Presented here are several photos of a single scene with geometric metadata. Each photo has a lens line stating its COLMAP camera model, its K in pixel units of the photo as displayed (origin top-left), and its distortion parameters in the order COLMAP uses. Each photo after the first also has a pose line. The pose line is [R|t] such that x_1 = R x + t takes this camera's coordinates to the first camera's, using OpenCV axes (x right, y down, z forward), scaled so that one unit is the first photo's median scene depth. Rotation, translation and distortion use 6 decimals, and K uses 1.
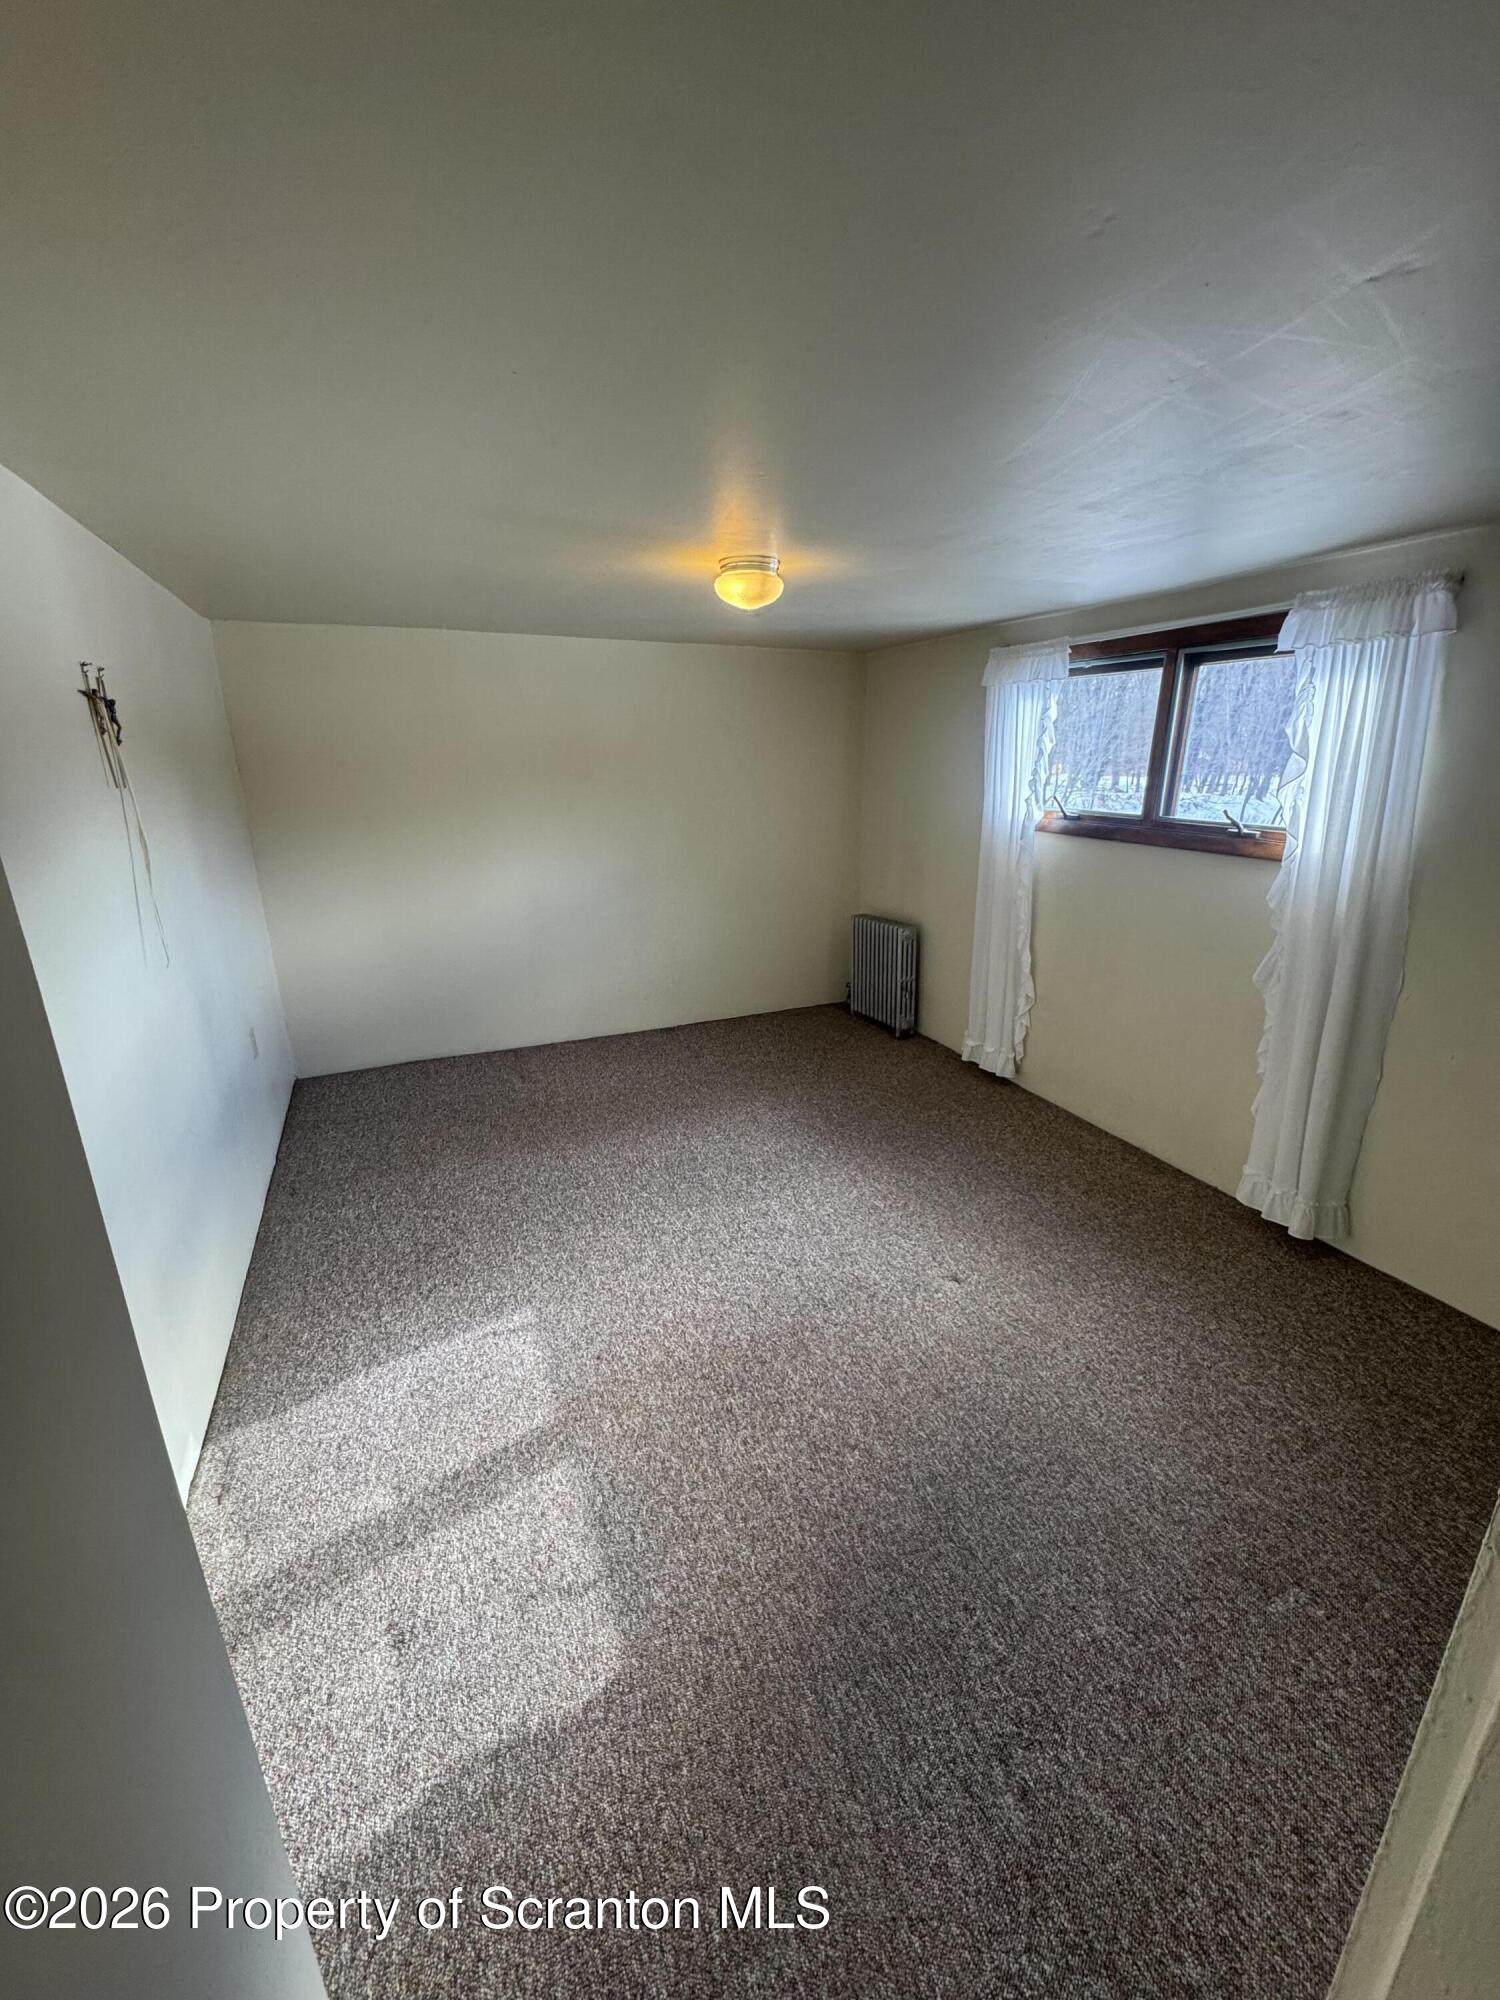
lens RADIAL K [[796.7, 0, 754.1], [0, 796.7, 1003.7], [0, 0, 1]] dist [-0.005046, 0.000864]
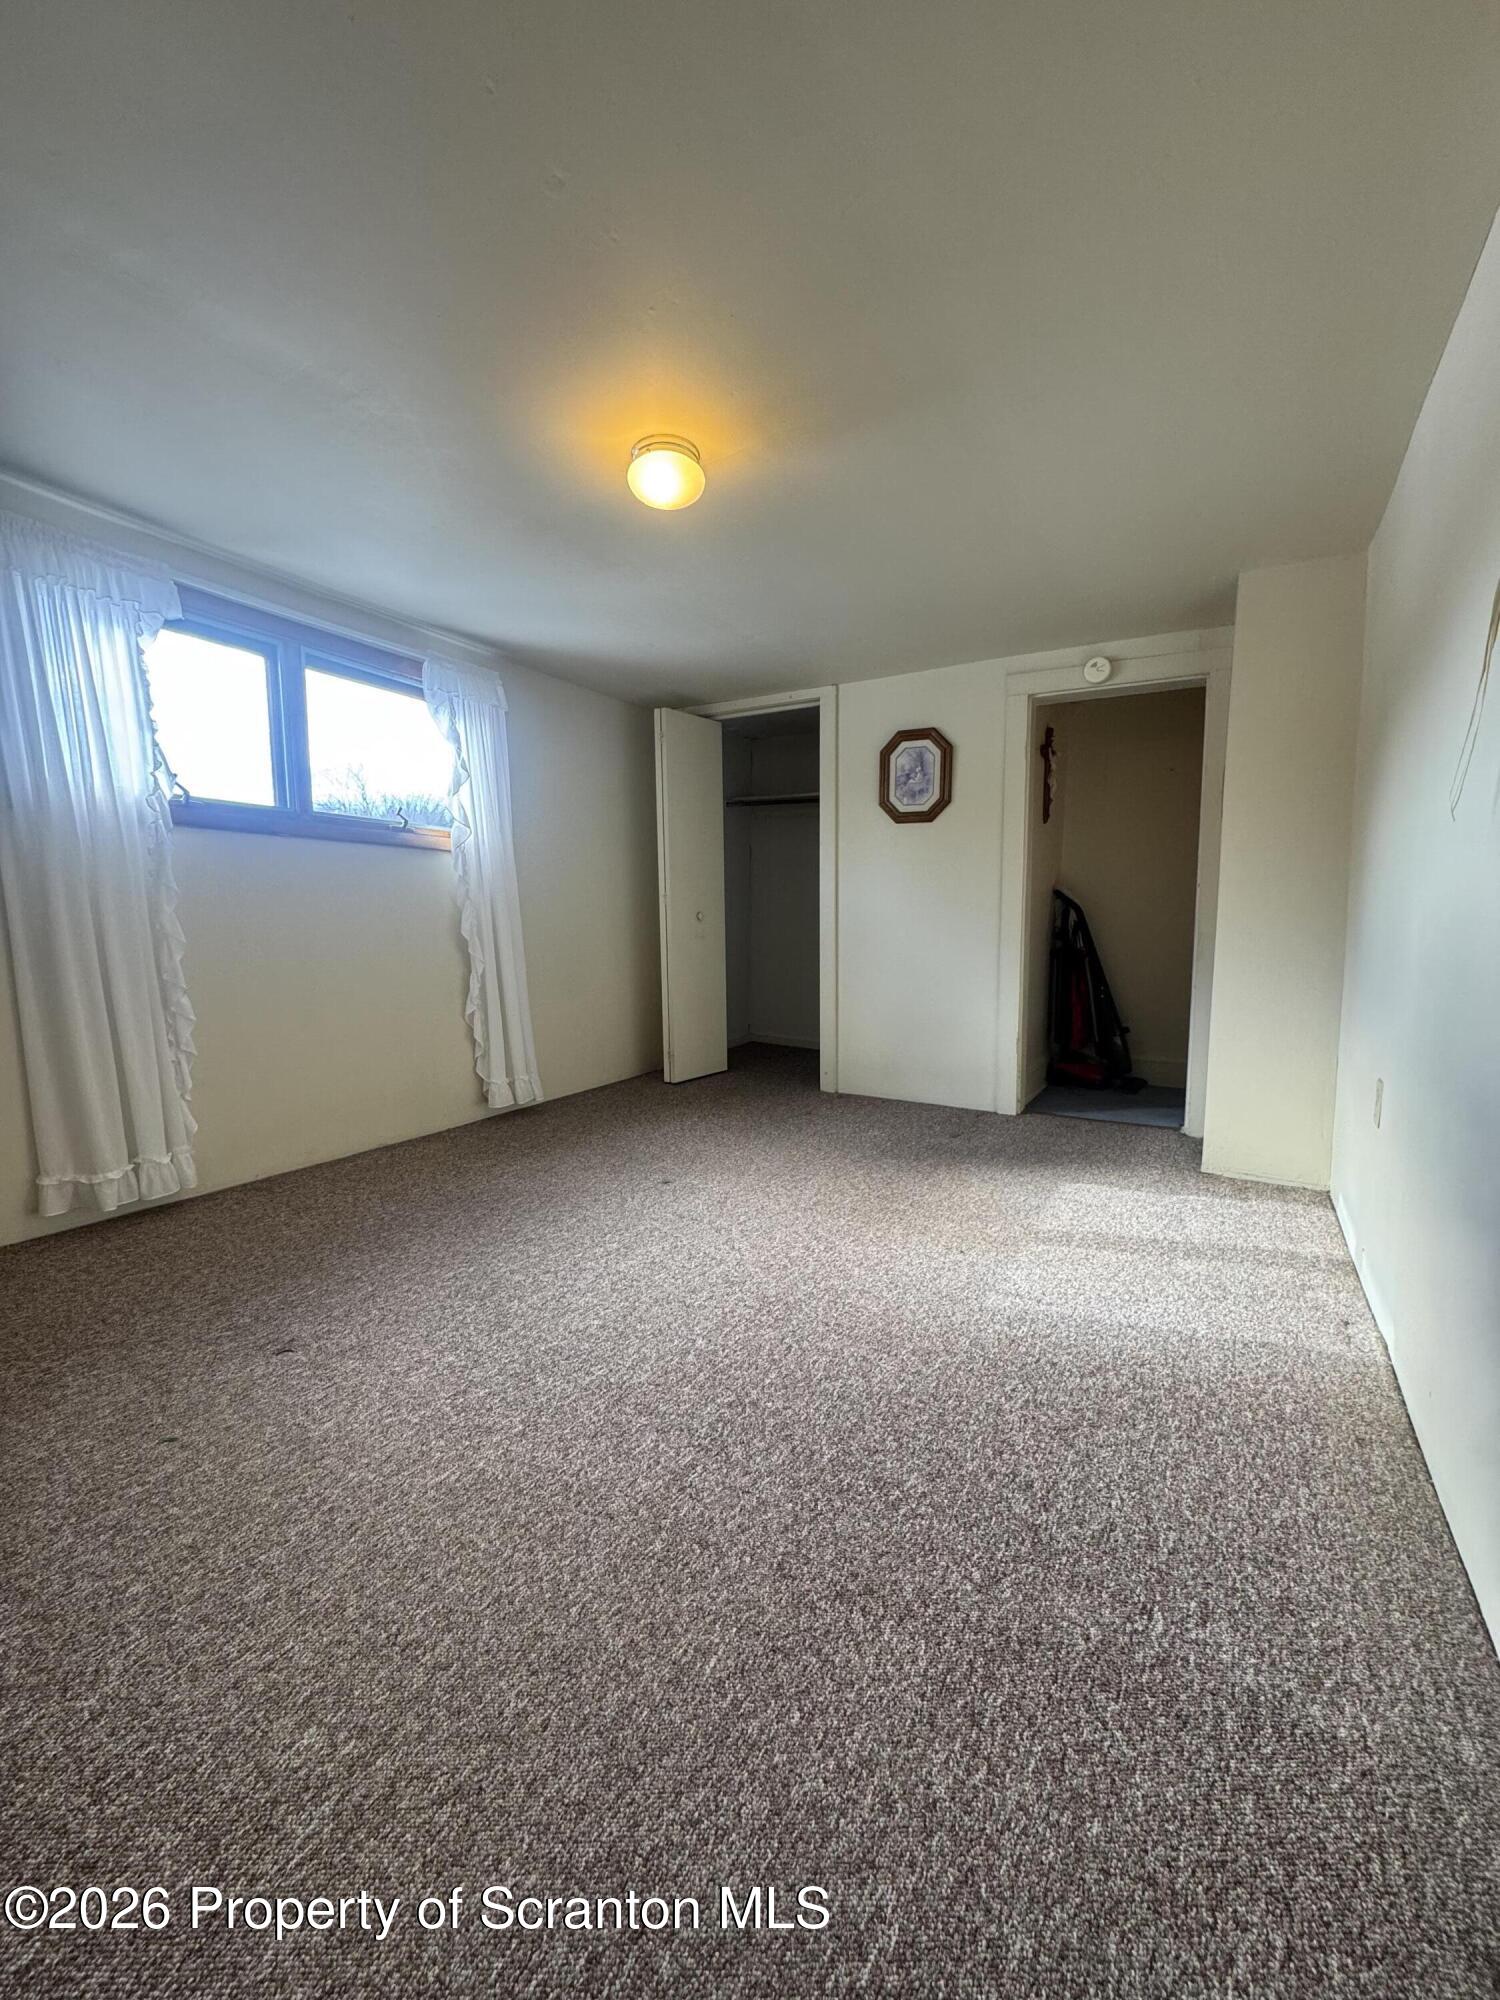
lens RADIAL K [[796.7, 0, 754.8], [0, 796.7, 1004.1], [0, 0, 1]] dist [-0.005046, 0.000864]
pose [[-0.576945, -0.076928, 0.813153, -0.803716], [0.253345, 0.929599, 0.267696, -0.181430], [-0.776499, 0.360454, -0.516838, 1.534617]]
